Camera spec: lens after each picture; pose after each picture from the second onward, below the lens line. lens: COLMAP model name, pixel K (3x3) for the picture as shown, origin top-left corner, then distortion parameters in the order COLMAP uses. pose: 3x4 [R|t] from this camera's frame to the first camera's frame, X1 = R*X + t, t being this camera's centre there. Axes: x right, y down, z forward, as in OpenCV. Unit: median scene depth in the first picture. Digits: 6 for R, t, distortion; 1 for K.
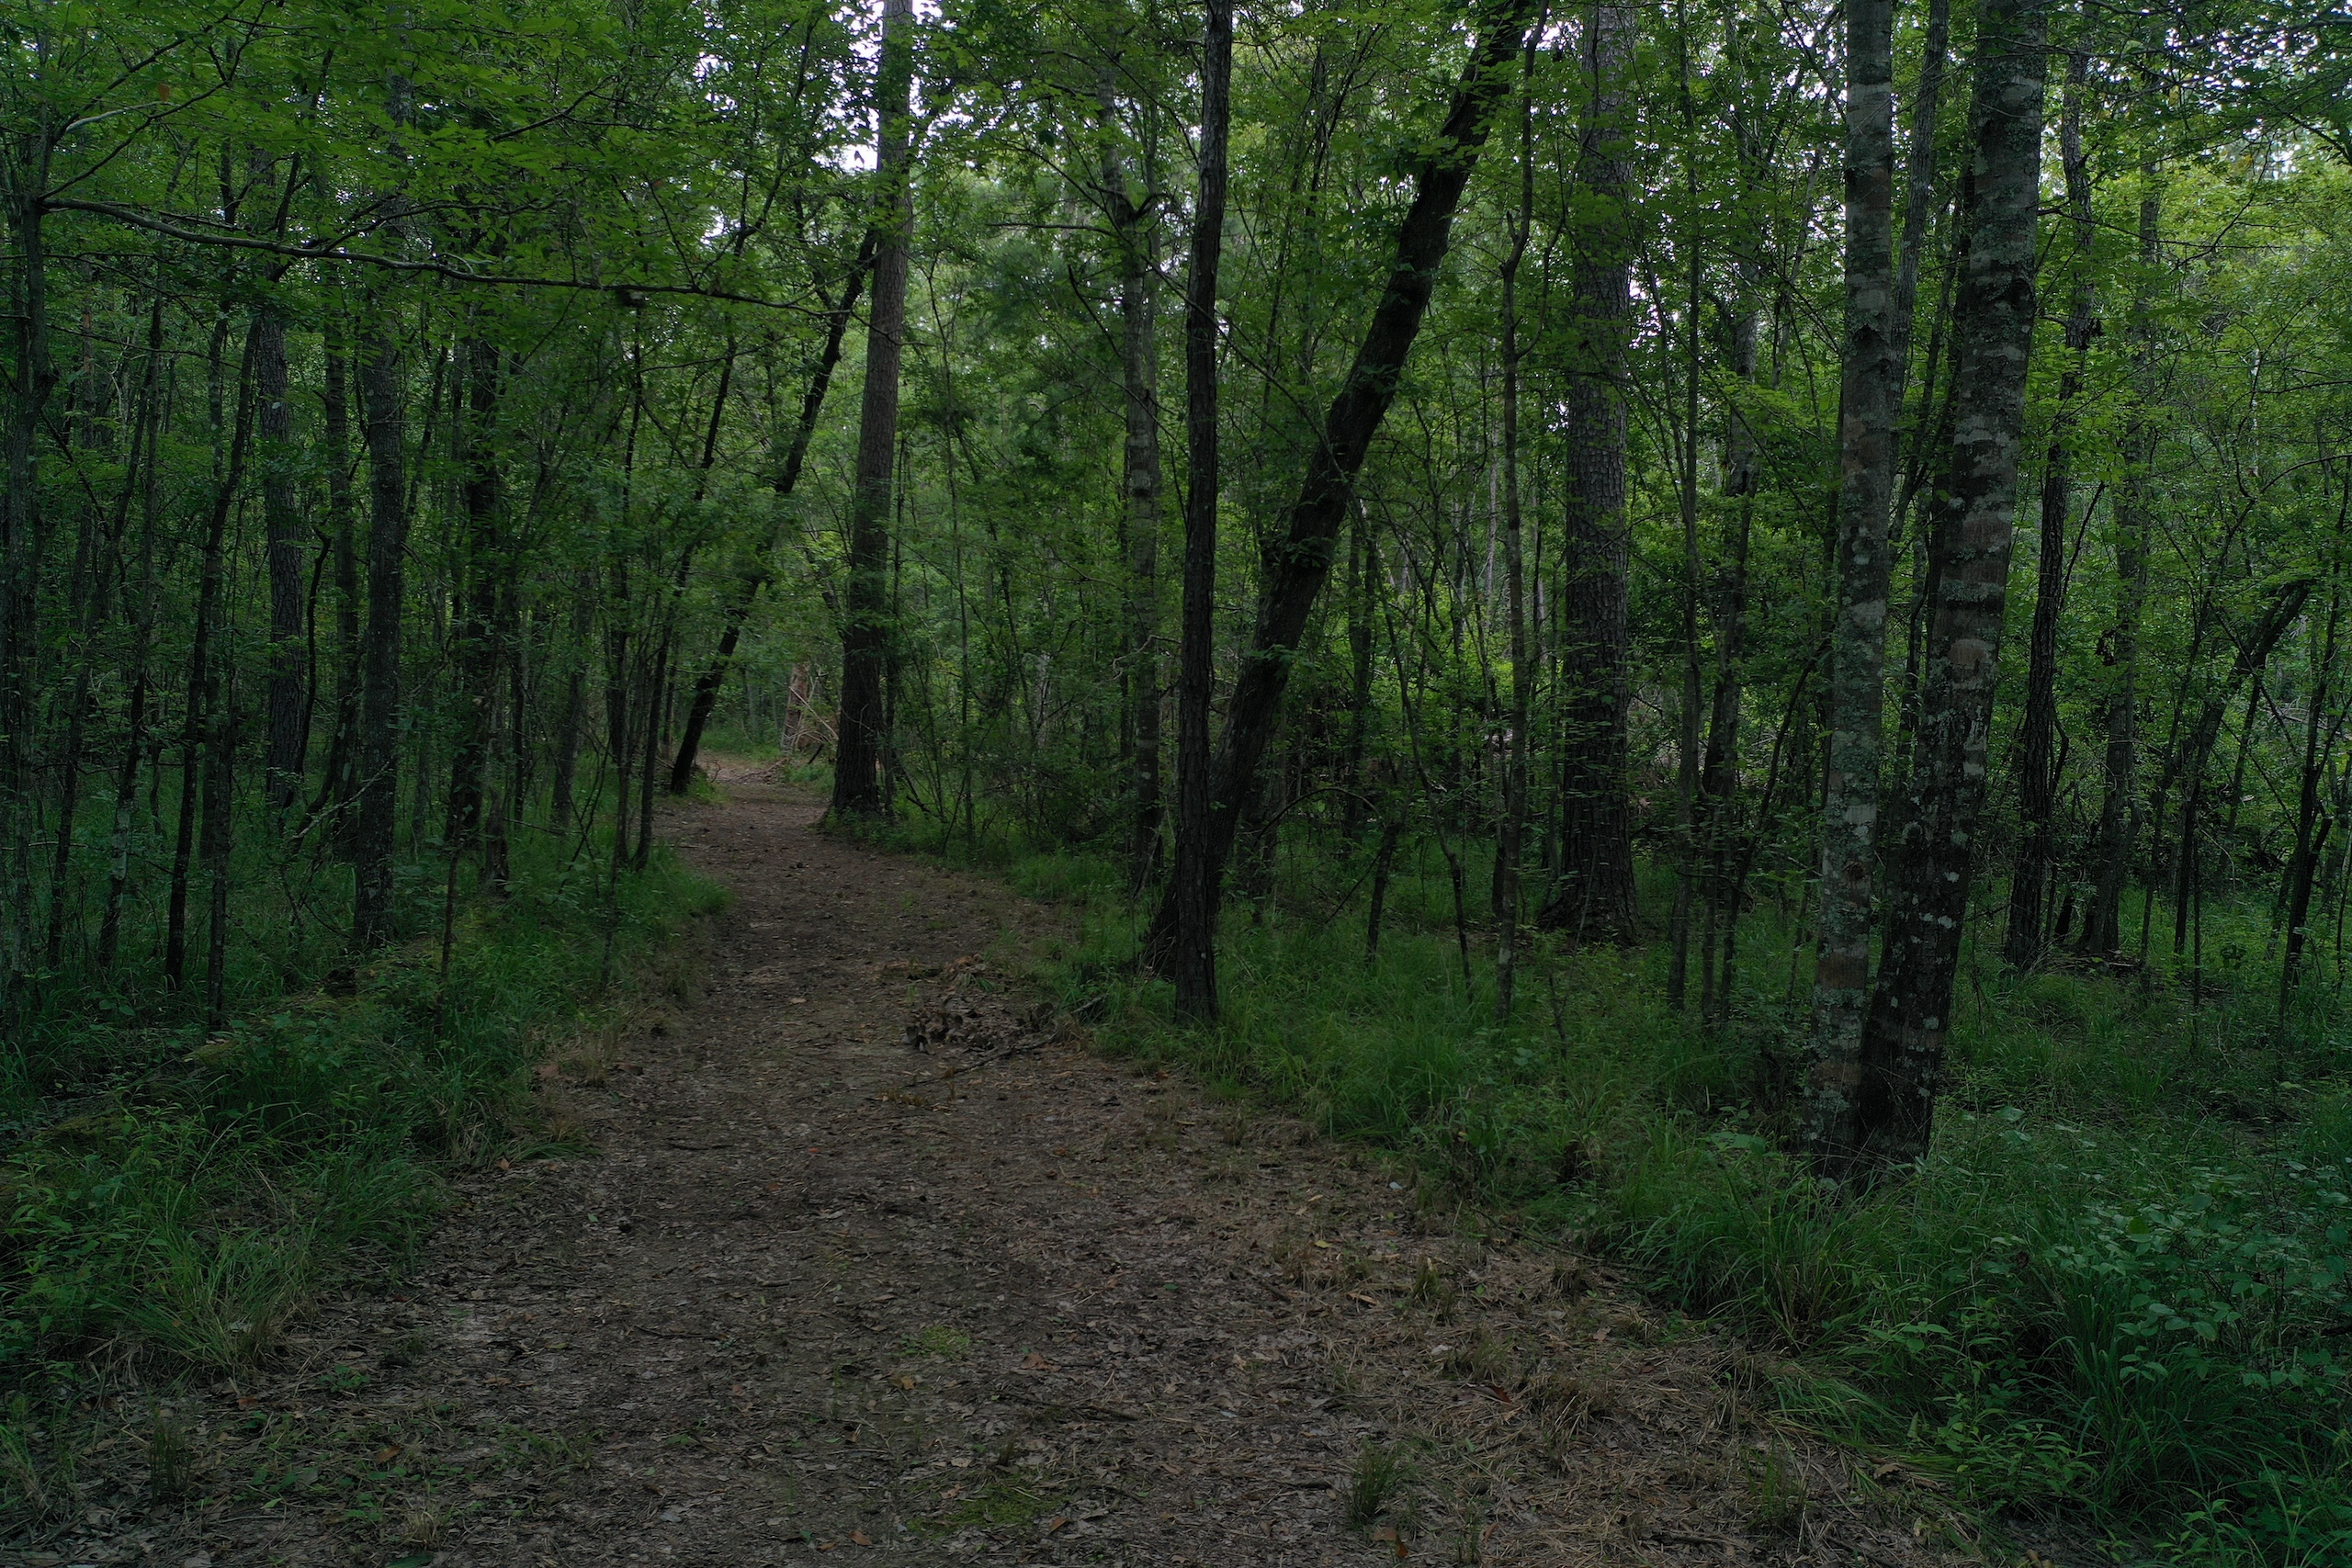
lens RADIAL K [[1924.5, 0, 1173.2], [0, 1924.5, 775.5], [0, 0, 1]] dist [0.026602, -0.011140]
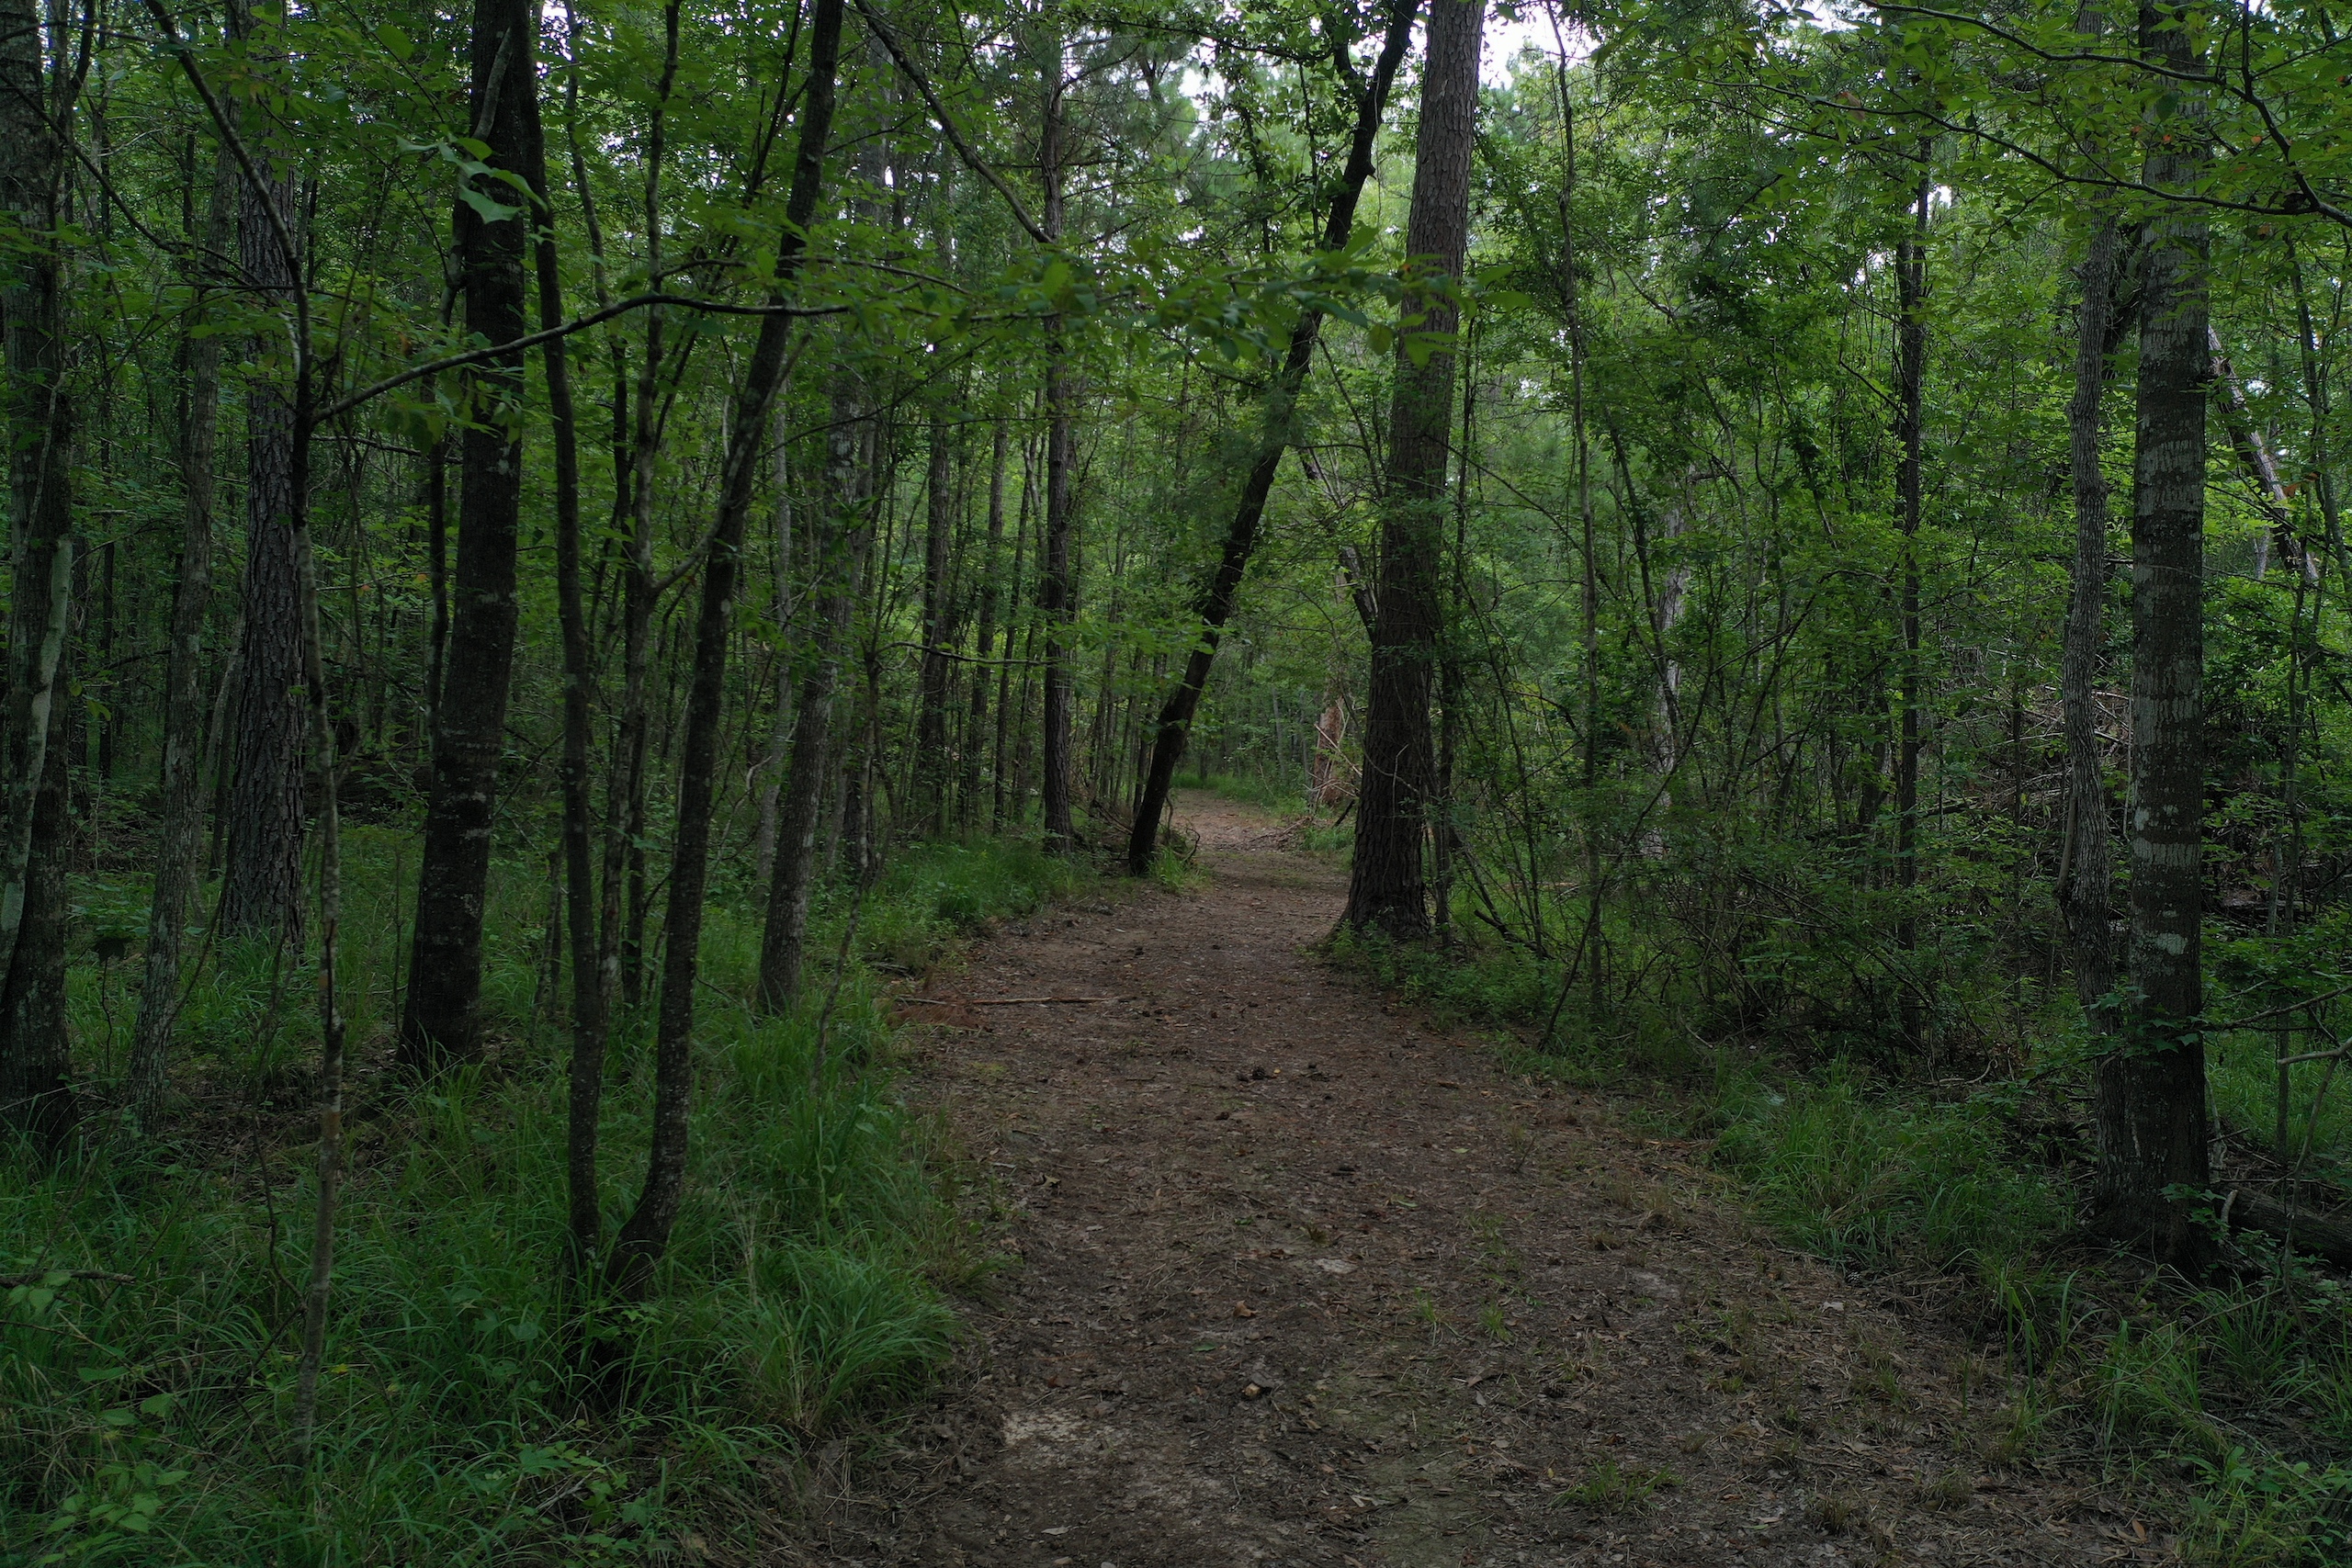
lens RADIAL K [[1924.5, 0, 1175.2], [0, 1924.5, 779.5], [0, 0, 1]] dist [0.026602, -0.011140]
pose [[0.960267, 0.011281, -0.278855, -0.059036], [-0.017307, 0.999667, -0.019157, -0.013005], [0.278546, 0.023222, 0.960142, 0.390004]]
